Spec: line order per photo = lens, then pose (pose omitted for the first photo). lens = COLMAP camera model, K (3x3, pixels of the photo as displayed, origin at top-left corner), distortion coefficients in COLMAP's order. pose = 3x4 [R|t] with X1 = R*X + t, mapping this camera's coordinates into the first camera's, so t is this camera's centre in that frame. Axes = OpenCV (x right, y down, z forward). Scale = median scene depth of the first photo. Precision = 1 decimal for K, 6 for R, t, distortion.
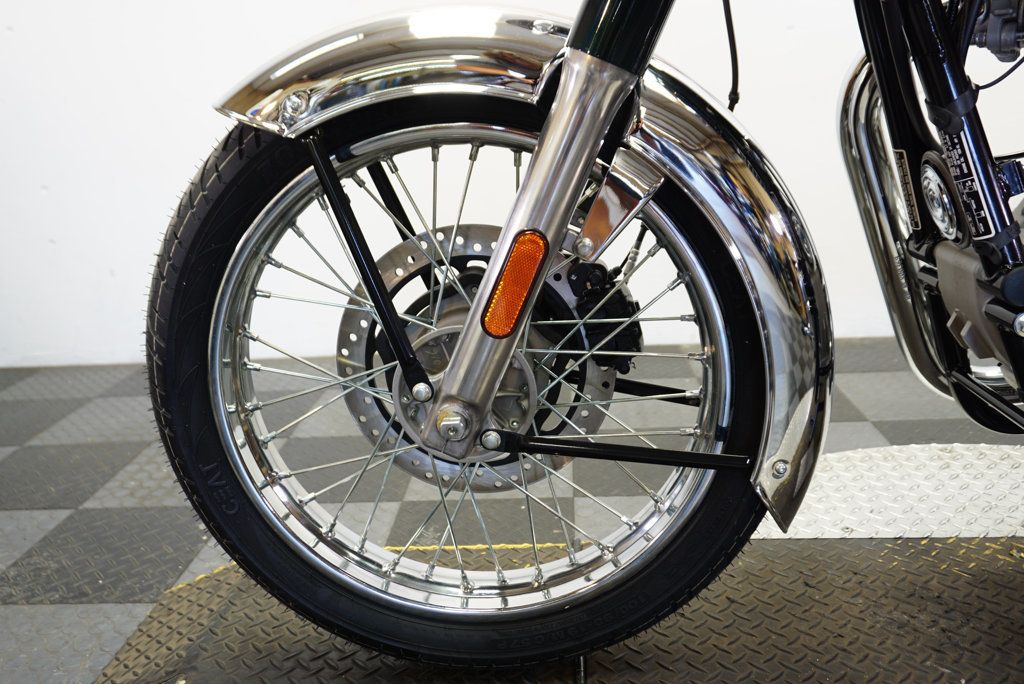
lens RADIAL K [[857.6, 0, 502.0], [0, 857.6, 334.5], [0, 0, 1]] dist [-0.017418, 0.033544]
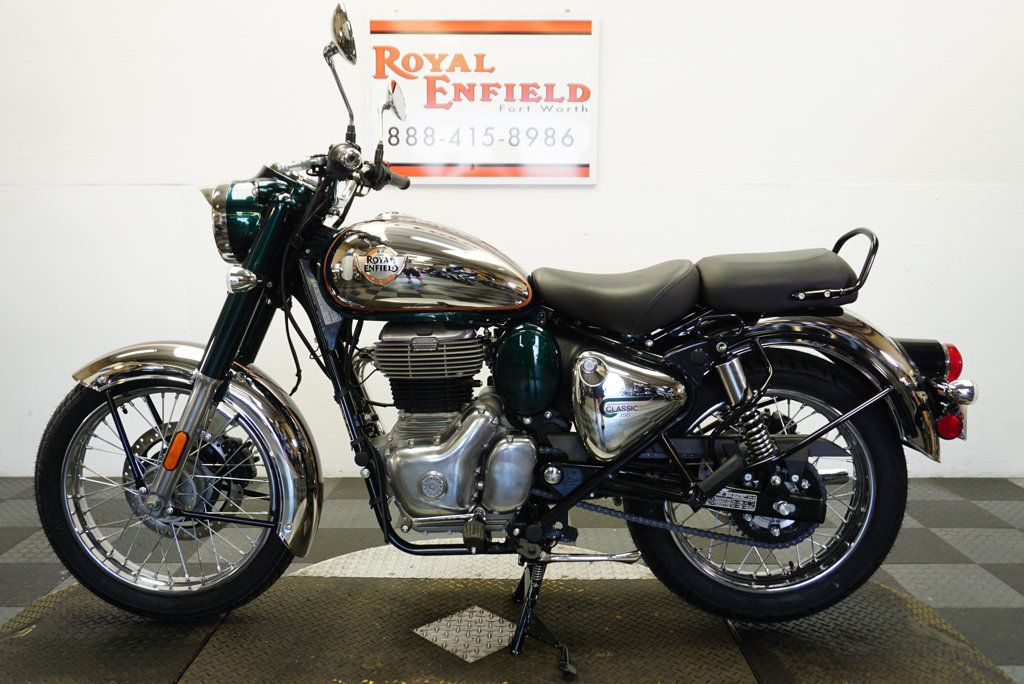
lens RADIAL K [[857.6, 0, 502.9], [0, 857.6, 333.9], [0, 0, 1]] dist [-0.017418, 0.033544]
pose [[0.996589, 0.048215, 0.066977, 0.460630], [-0.037548, 0.987626, -0.152266, -0.027487], [-0.073490, 0.149232, 0.986068, -0.980894]]
